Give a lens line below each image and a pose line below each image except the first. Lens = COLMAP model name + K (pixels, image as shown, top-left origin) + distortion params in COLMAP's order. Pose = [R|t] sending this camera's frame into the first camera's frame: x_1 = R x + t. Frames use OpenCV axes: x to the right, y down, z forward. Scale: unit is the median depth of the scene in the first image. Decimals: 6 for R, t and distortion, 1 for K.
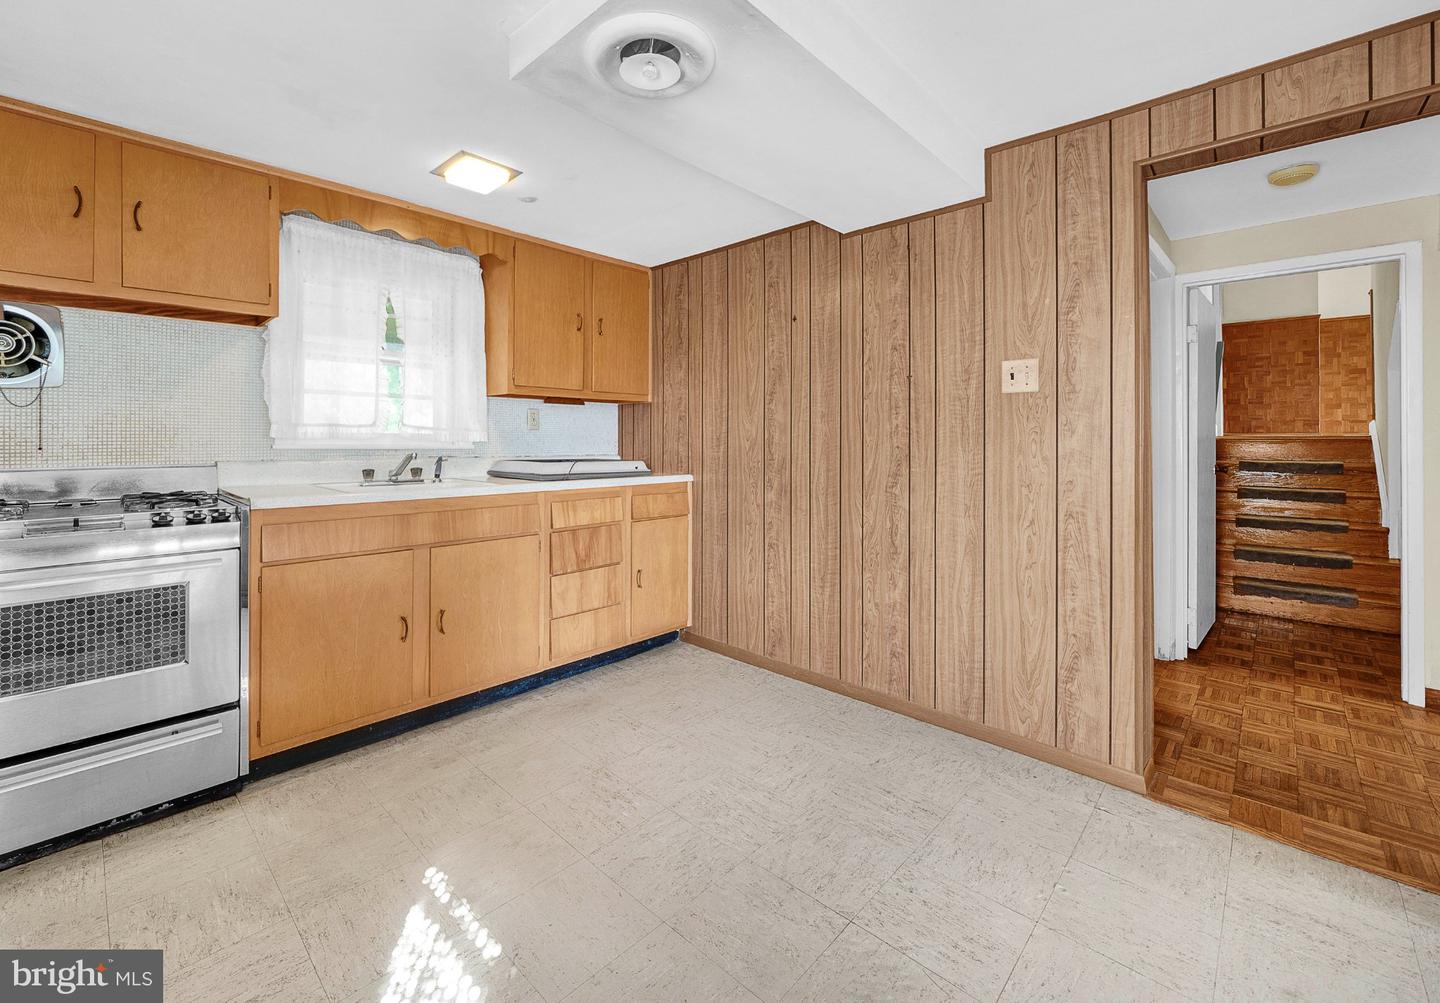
lens RADIAL K [[610.9, 0, 660.4], [0, 610.9, 442.6], [0, 0, 1]] dist [-0.001386, -0.000133]
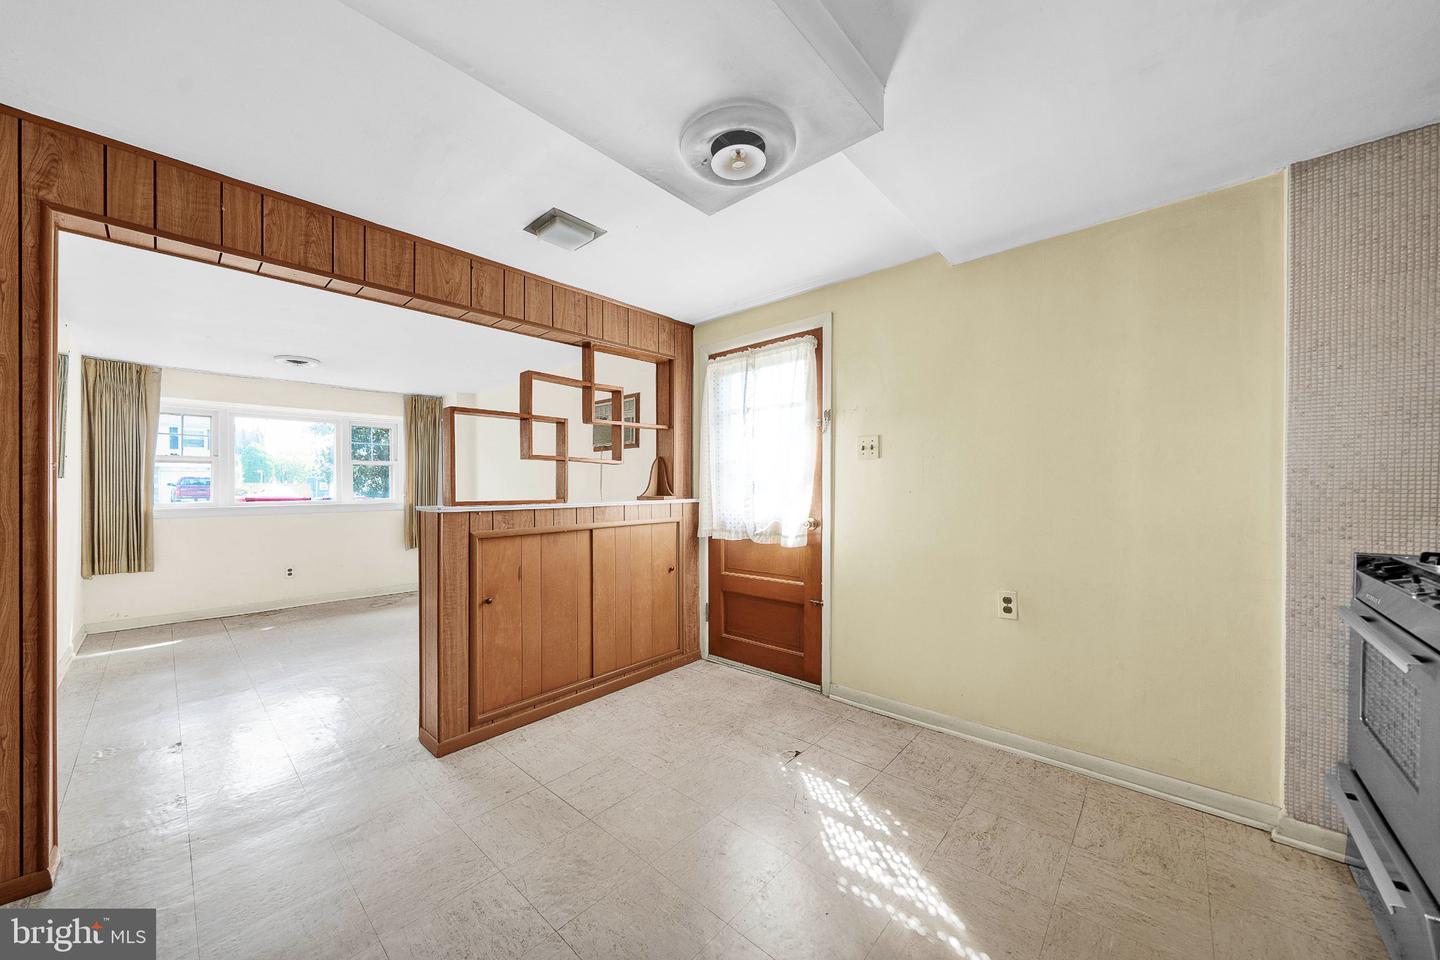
lens RADIAL K [[506.8, 0, 716.5], [0, 506.8, 486.4], [0, 0, 1]] dist [-0.008081, 0.000250]
pose [[-0.997468, 0.006475, -0.070817, 0.044813], [0.005767, 0.999931, 0.010191, -0.008819], [0.070878, 0.009757, -0.997437, 1.043500]]
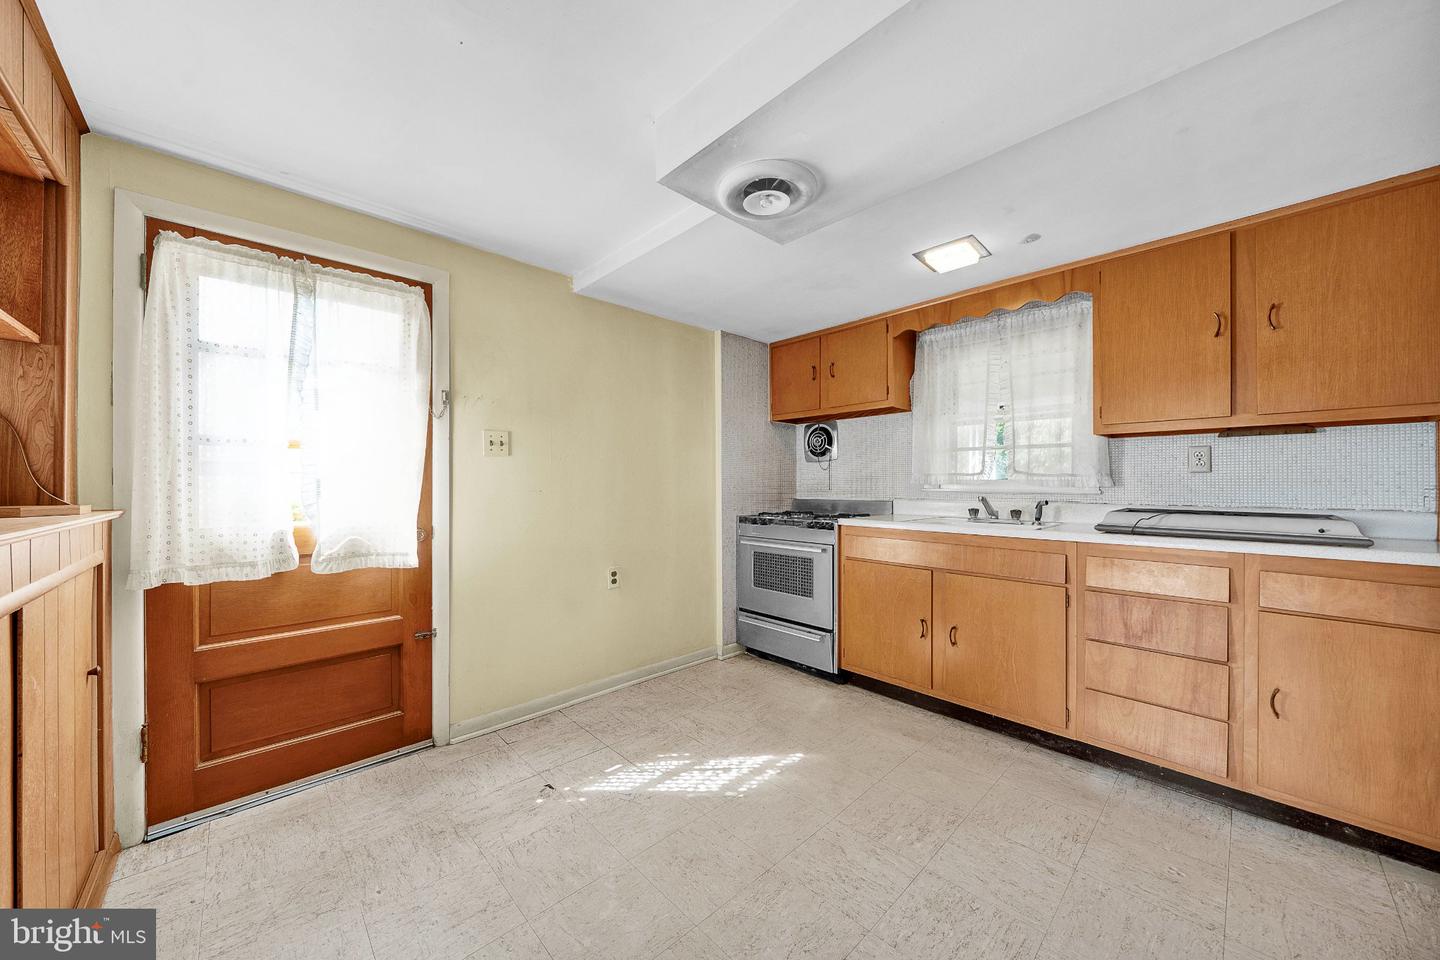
lens RADIAL K [[504.7, 0, 717.4], [0, 504.7, 490.4], [0, 0, 1]] dist [-0.000643, -0.000041]
pose [[-0.014112, 0.008611, -0.999863, 0.575275], [-0.007226, 0.999936, 0.008713, 0.000839], [0.999874, 0.007348, -0.014049, 0.489249]]
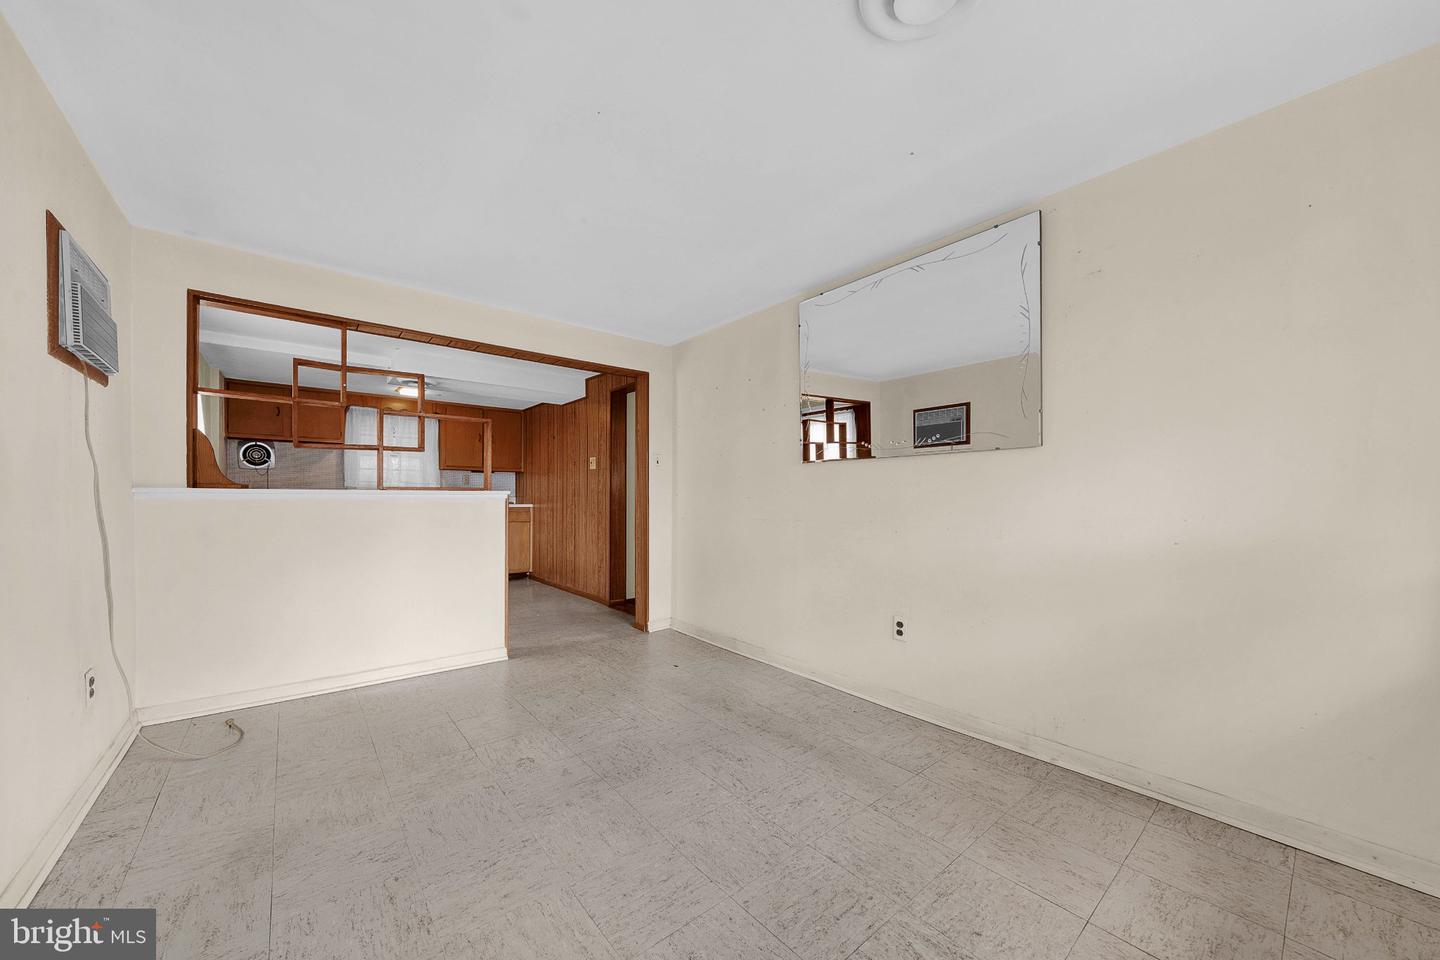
lens RADIAL K [[525.5, 0, 711.0], [0, 525.5, 498.6], [0, 0, 1]] dist [-0.001362, -0.000040]
pose [[0.996487, 0.000771, -0.083747, 1.113129], [-0.001552, 0.999956, -0.009254, 0.062856], [0.083736, 0.009352, 0.996444, -1.119938]]
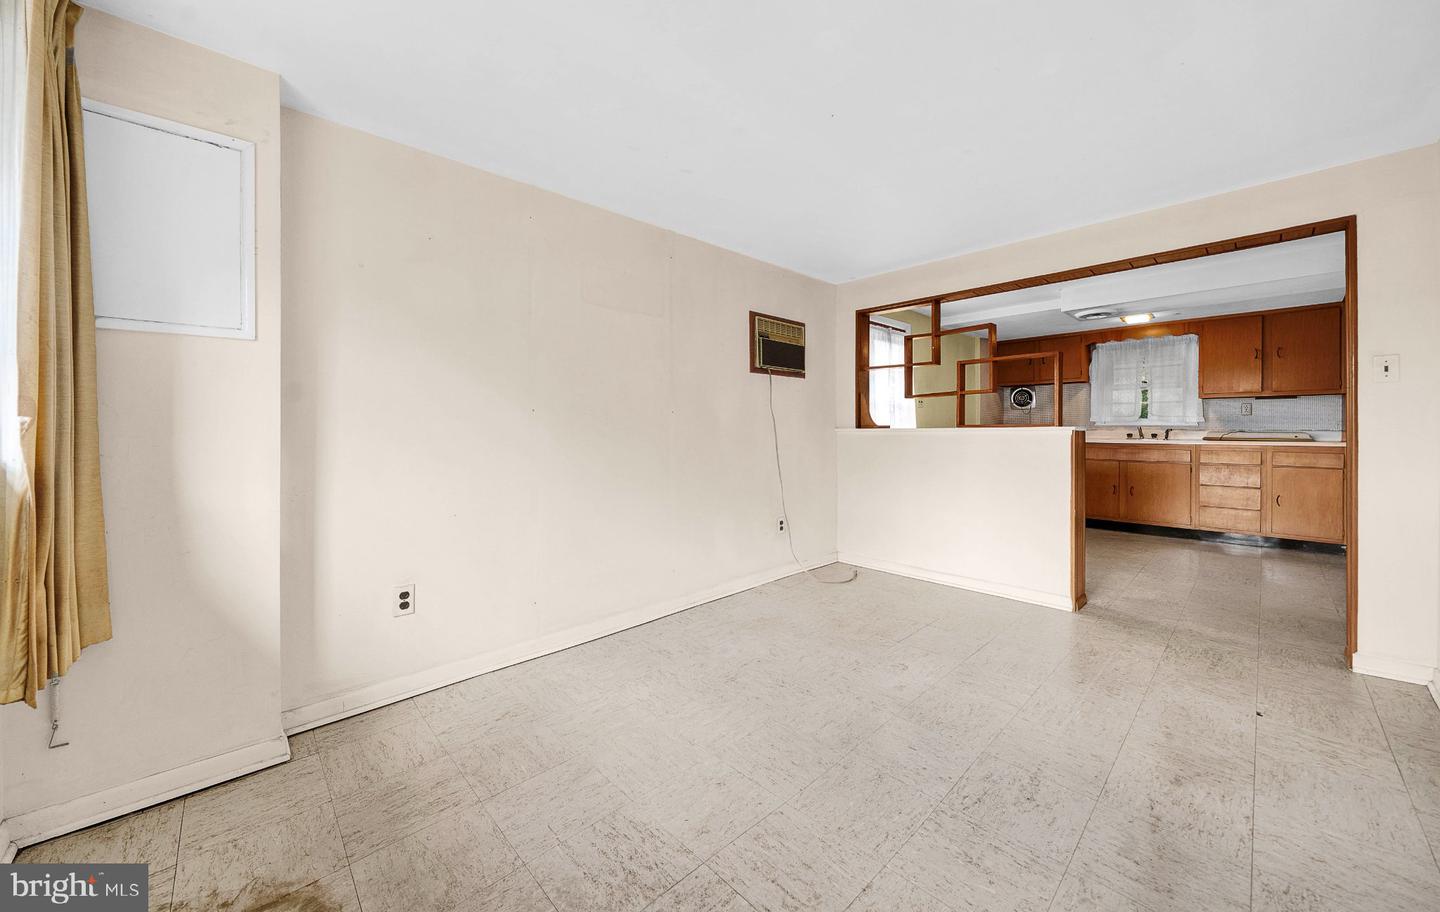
lens RADIAL K [[517.5, 0, 725.1], [0, 517.5, 441.8], [0, 0, 1]] dist [0.000089, -0.000048]
pose [[-0.002990, 0.018496, -0.999824, 1.656507], [-0.007607, 0.999800, 0.018518, 0.050168], [0.999967, 0.007661, -0.002849, -0.652533]]
